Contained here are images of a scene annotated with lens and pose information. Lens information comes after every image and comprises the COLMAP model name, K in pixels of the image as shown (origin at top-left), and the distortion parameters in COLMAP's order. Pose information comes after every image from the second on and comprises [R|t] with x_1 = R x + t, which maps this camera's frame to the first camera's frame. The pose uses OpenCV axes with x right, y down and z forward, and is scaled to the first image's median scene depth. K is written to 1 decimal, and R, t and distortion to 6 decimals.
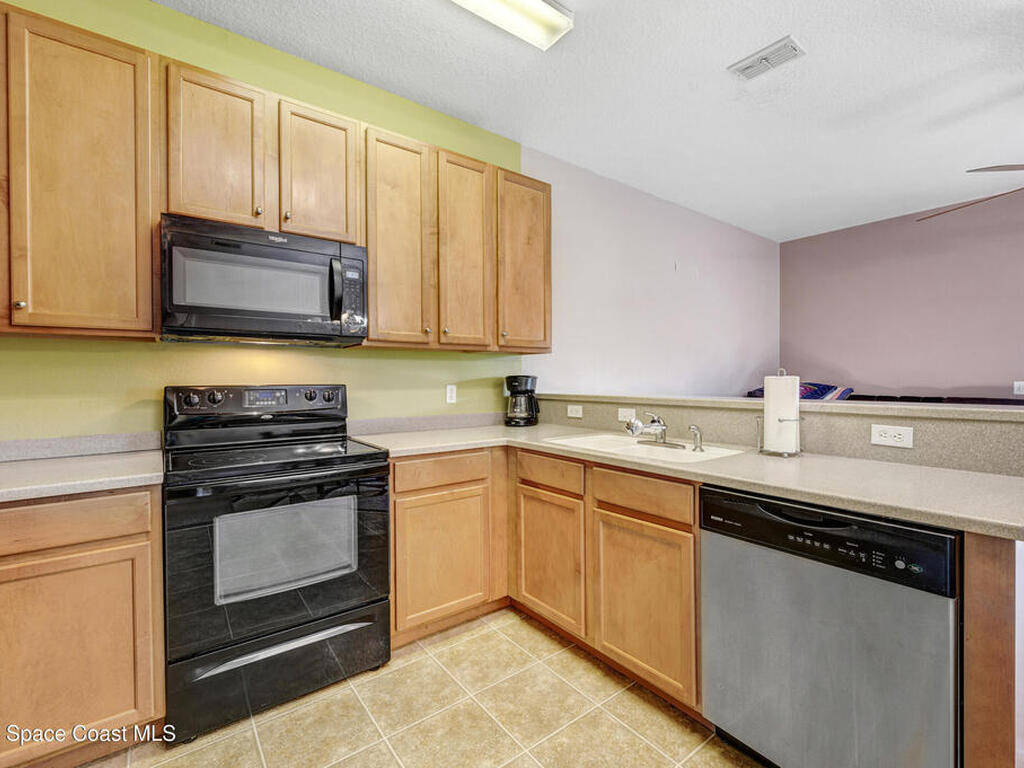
lens RADIAL K [[460.5, 0, 510.2], [0, 460.5, 379.6], [0, 0, 1]] dist [-0.017472, -0.000172]
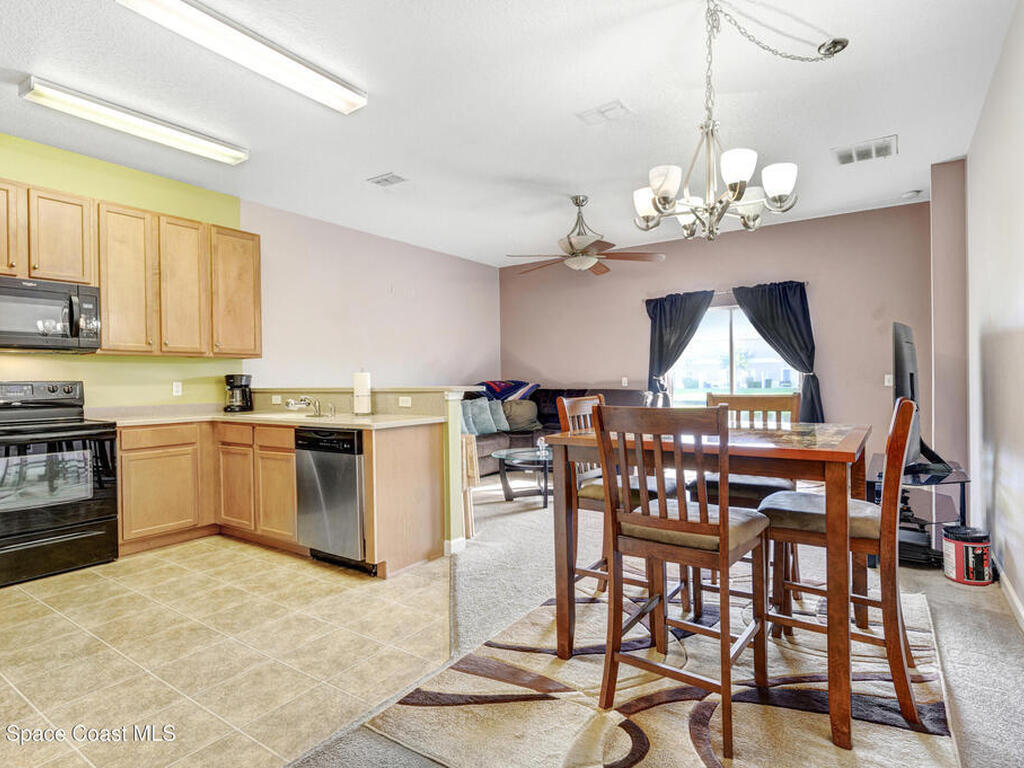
lens RADIAL K [[557.2, 0, 528.8], [0, 557.2, 380.6], [0, 0, 1]] dist [-0.018867, -0.000318]
pose [[0.943024, -0.009102, 0.332600, 0.348748], [0.011368, 0.999924, -0.004868, 0.031803], [-0.332530, 0.008372, 0.943056, -0.984917]]
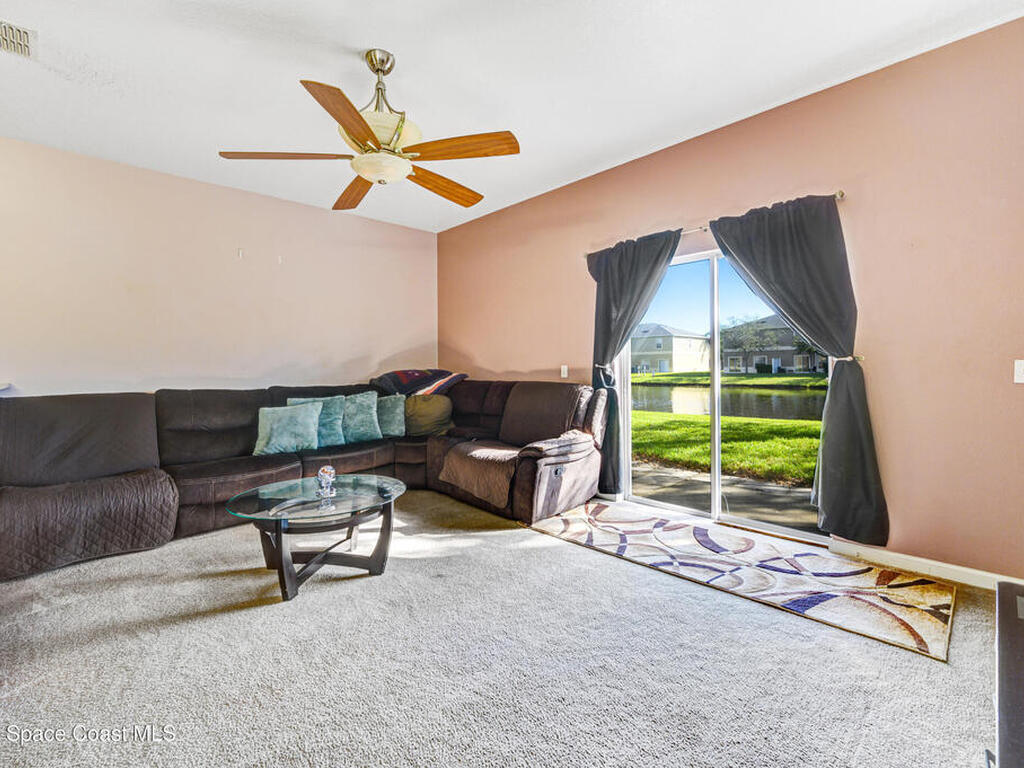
lens RADIAL K [[460.5, 0, 510.2], [0, 460.5, 379.6], [0, 0, 1]] dist [-0.017472, -0.000172]
pose [[0.993134, -0.016489, 0.115812, 1.389138], [0.013654, 0.999588, 0.025233, 0.014126], [-0.116181, -0.023479, 0.992951, -0.110412]]
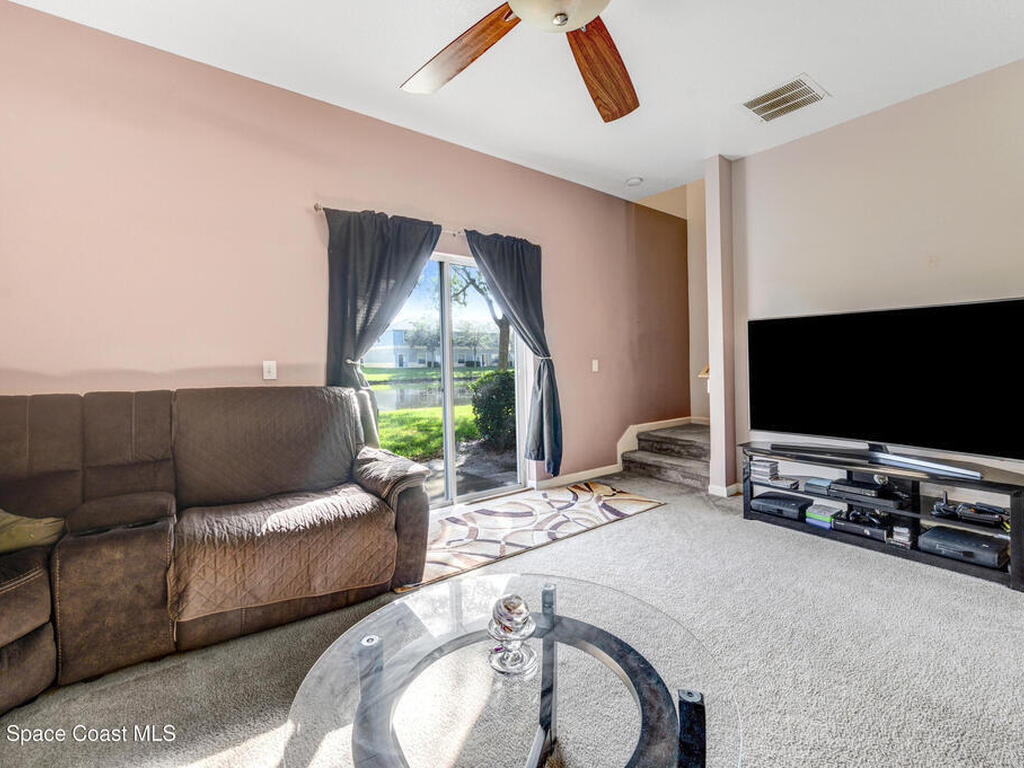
lens RADIAL K [[460.5, 0, 510.2], [0, 460.5, 379.6], [0, 0, 1]] dist [-0.017472, -0.000172]
pose [[0.007690, -0.041454, 0.999111, 0.652772], [0.010148, 0.999092, 0.041375, 0.013435], [-0.999919, 0.009821, 0.008104, 1.012347]]
